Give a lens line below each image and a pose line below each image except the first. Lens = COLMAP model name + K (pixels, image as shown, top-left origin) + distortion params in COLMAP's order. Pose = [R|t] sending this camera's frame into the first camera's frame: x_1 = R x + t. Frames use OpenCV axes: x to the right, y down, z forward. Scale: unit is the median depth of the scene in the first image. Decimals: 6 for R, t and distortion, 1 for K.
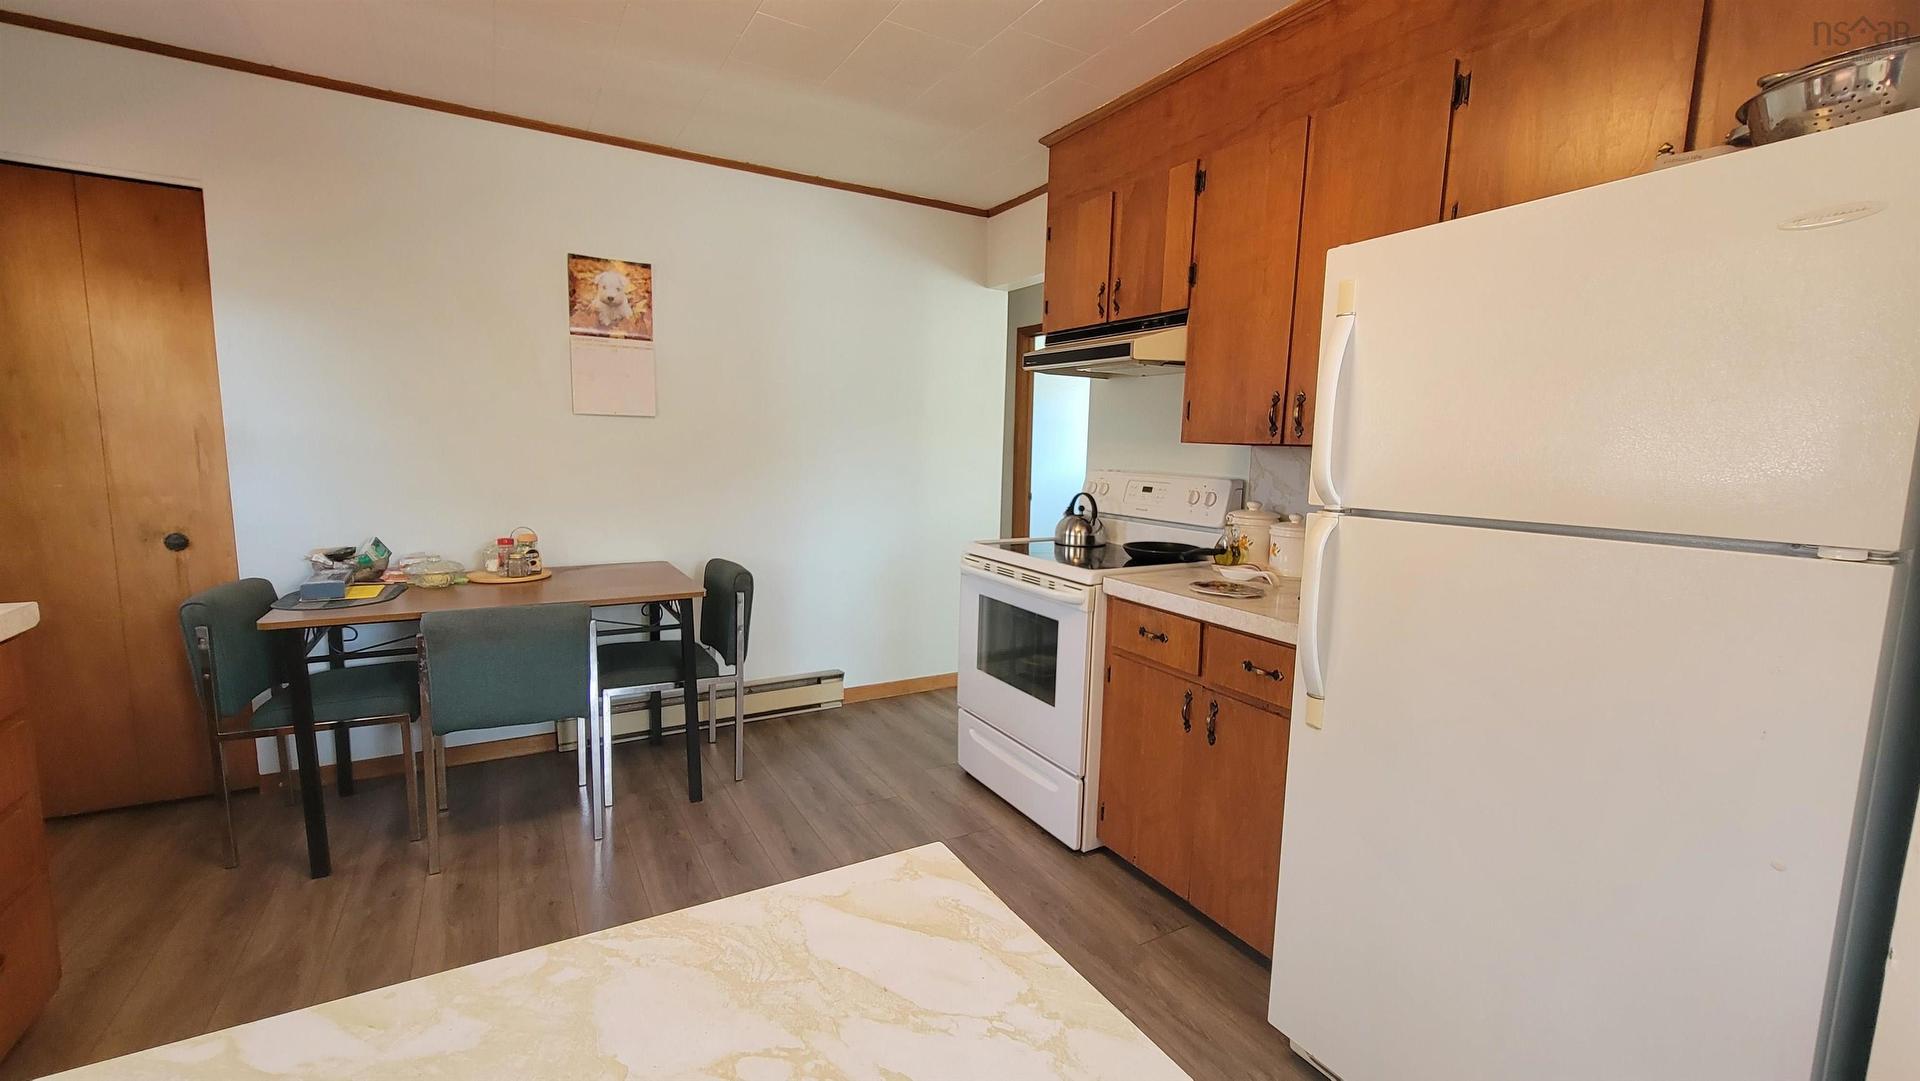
lens RADIAL K [[785.6, 0, 974.7], [0, 785.6, 537.6], [0, 0, 1]] dist [-0.004584, 0.000182]
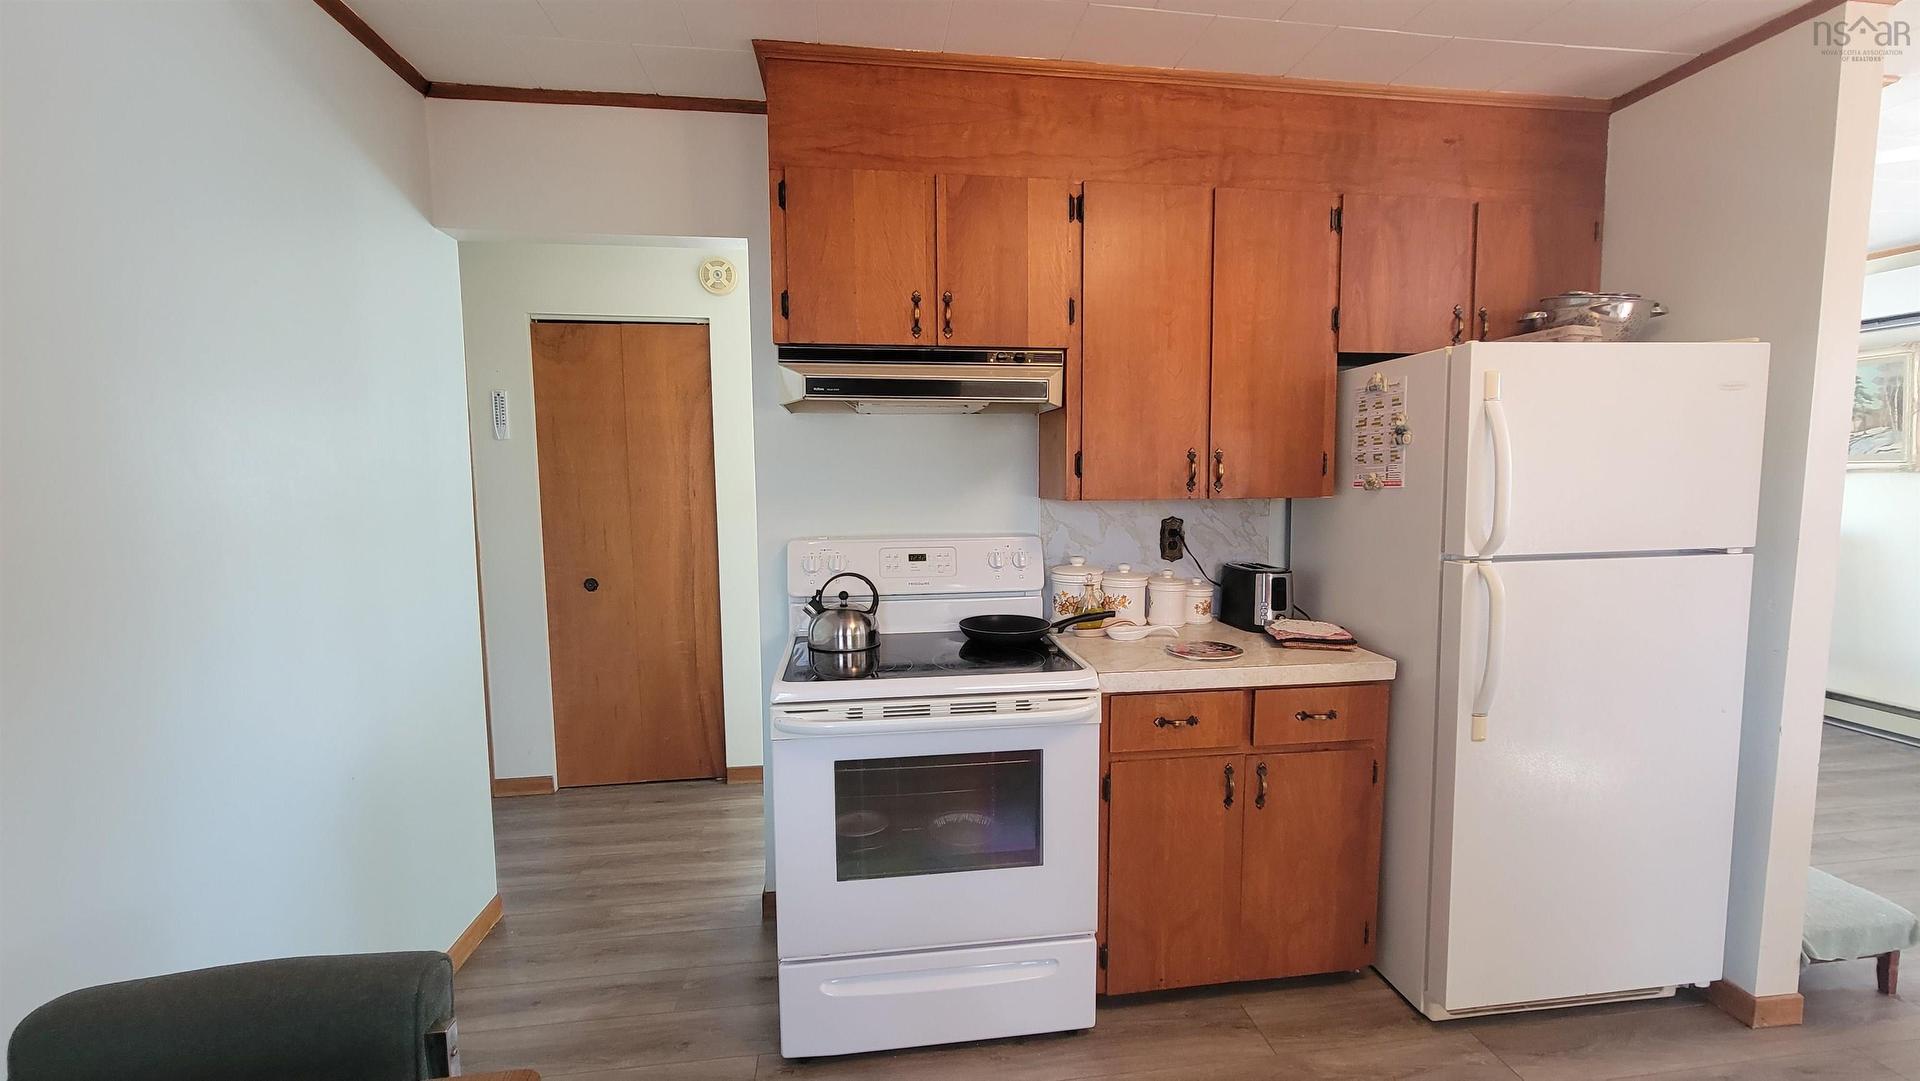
lens RADIAL K [[785.6, 0, 968.5], [0, 785.6, 542.0], [0, 0, 1]] dist [-0.004584, 0.000182]
pose [[0.385815, -0.108099, 0.916221, -0.569204], [0.126807, 0.989900, 0.063395, -0.141582], [-0.913820, 0.091725, 0.395626, 0.740610]]
